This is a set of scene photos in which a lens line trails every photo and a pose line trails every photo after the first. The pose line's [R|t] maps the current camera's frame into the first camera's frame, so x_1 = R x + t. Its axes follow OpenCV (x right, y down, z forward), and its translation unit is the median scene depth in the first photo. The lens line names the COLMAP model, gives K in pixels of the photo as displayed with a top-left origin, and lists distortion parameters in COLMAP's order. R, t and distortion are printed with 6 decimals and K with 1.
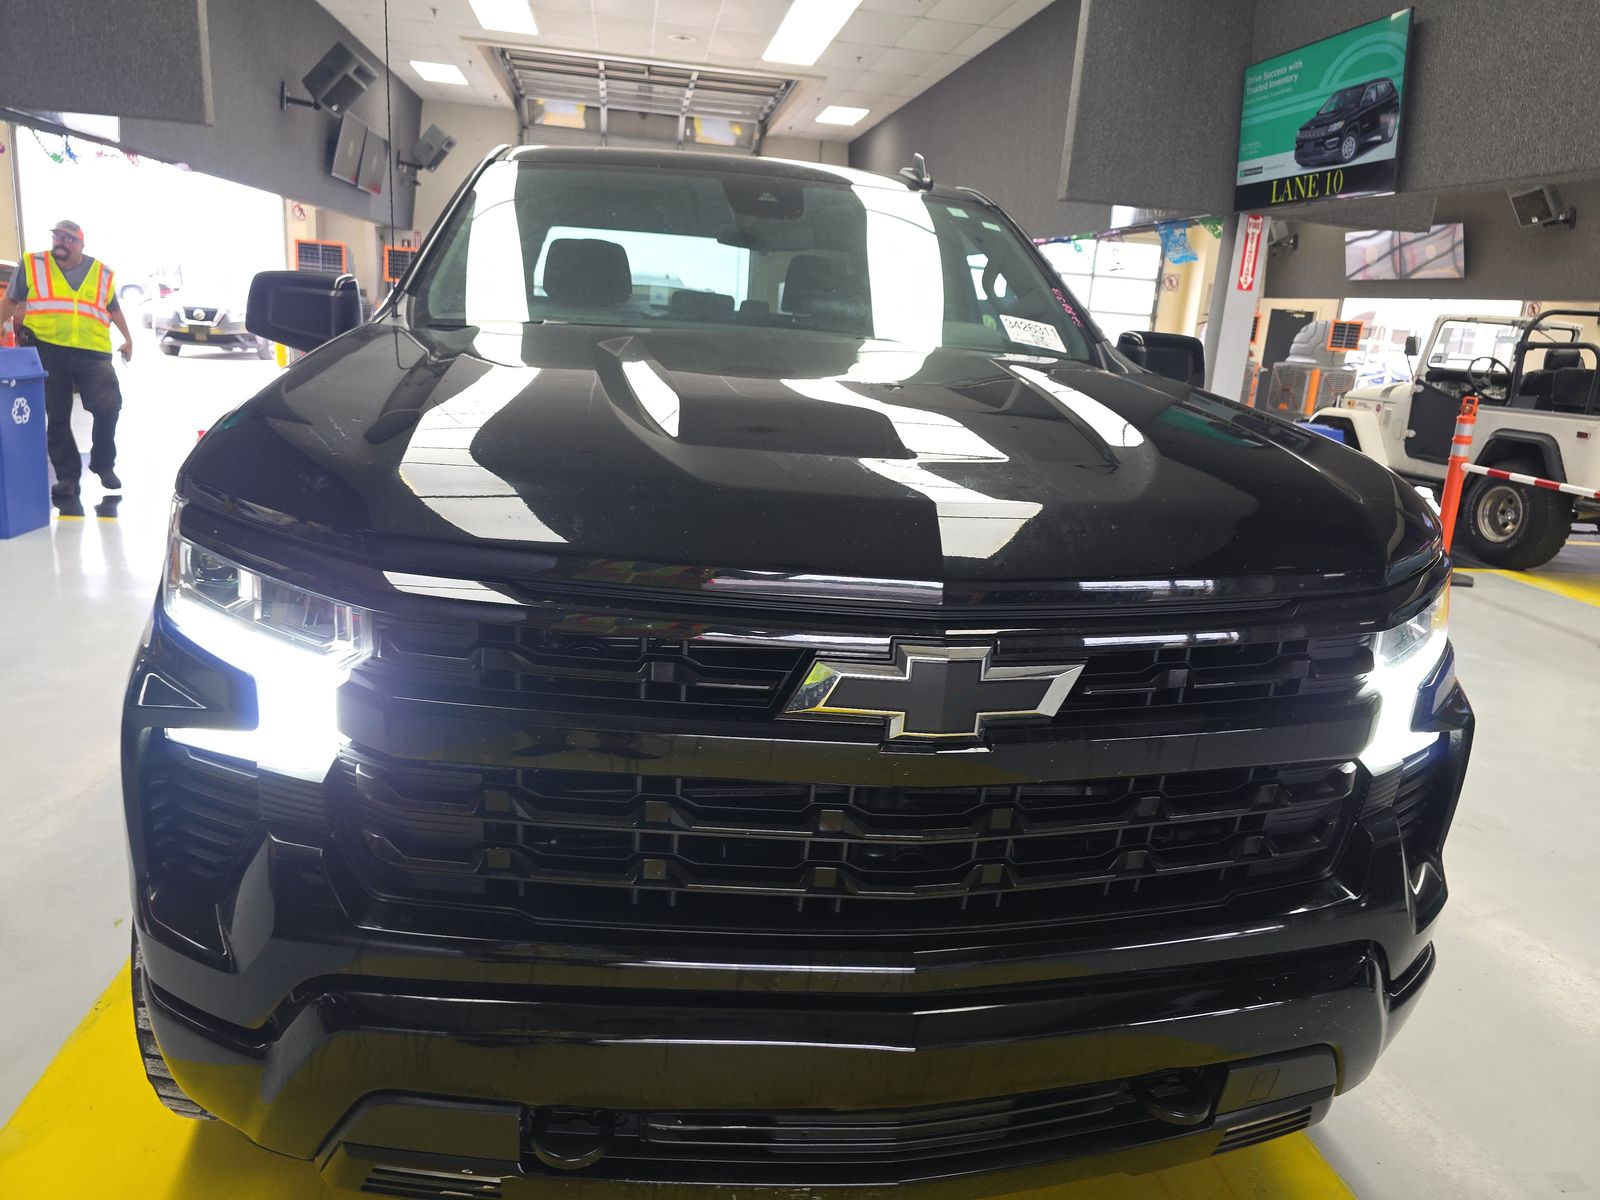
lens RADIAL K [[1047.8, 0, 788.7], [0, 1047.8, 575.3], [0, 0, 1]] dist [0.038138, -0.040781]
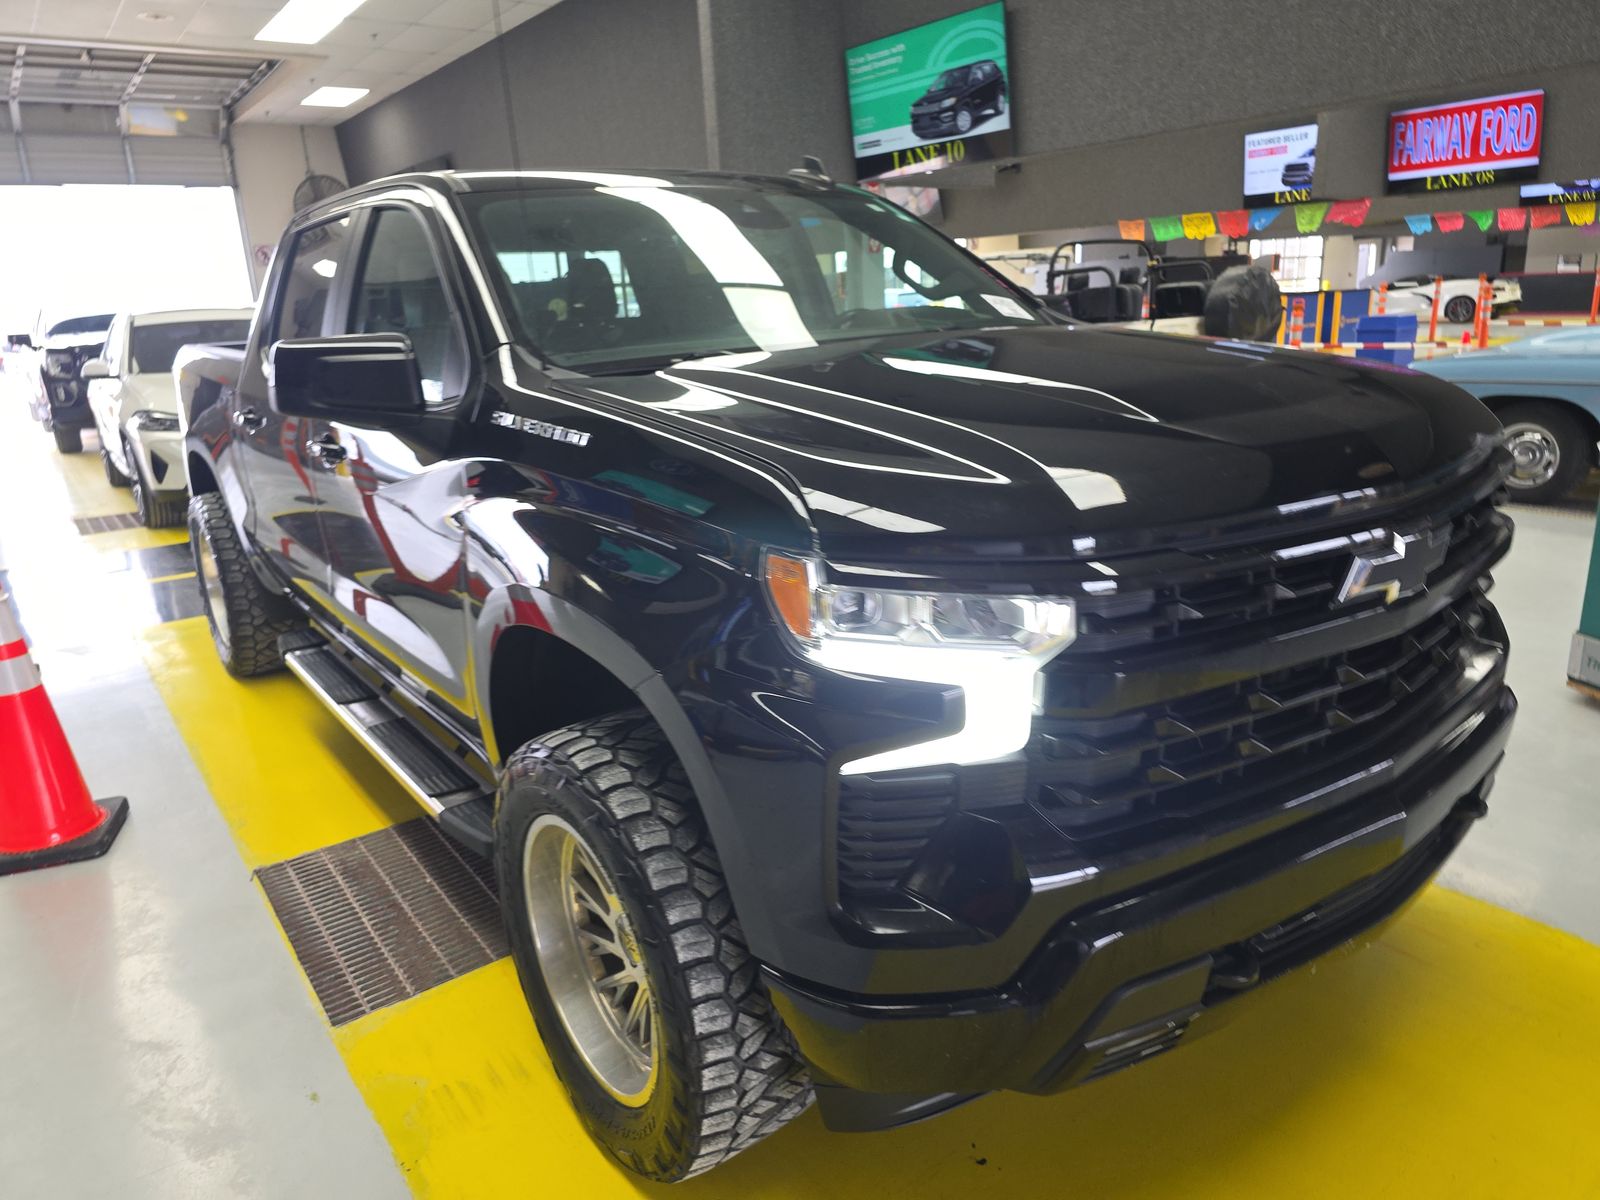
lens RADIAL K [[1083.5, 0, 800.0], [0, 1083.5, 600.0], [0, 0, 1]] dist [0.037226, -0.043567]
pose [[0.877037, -0.233454, 0.419887, -0.233264], [0.219341, 0.972165, 0.082369, -0.026905], [-0.427428, 0.019858, 0.903831, 0.001831]]
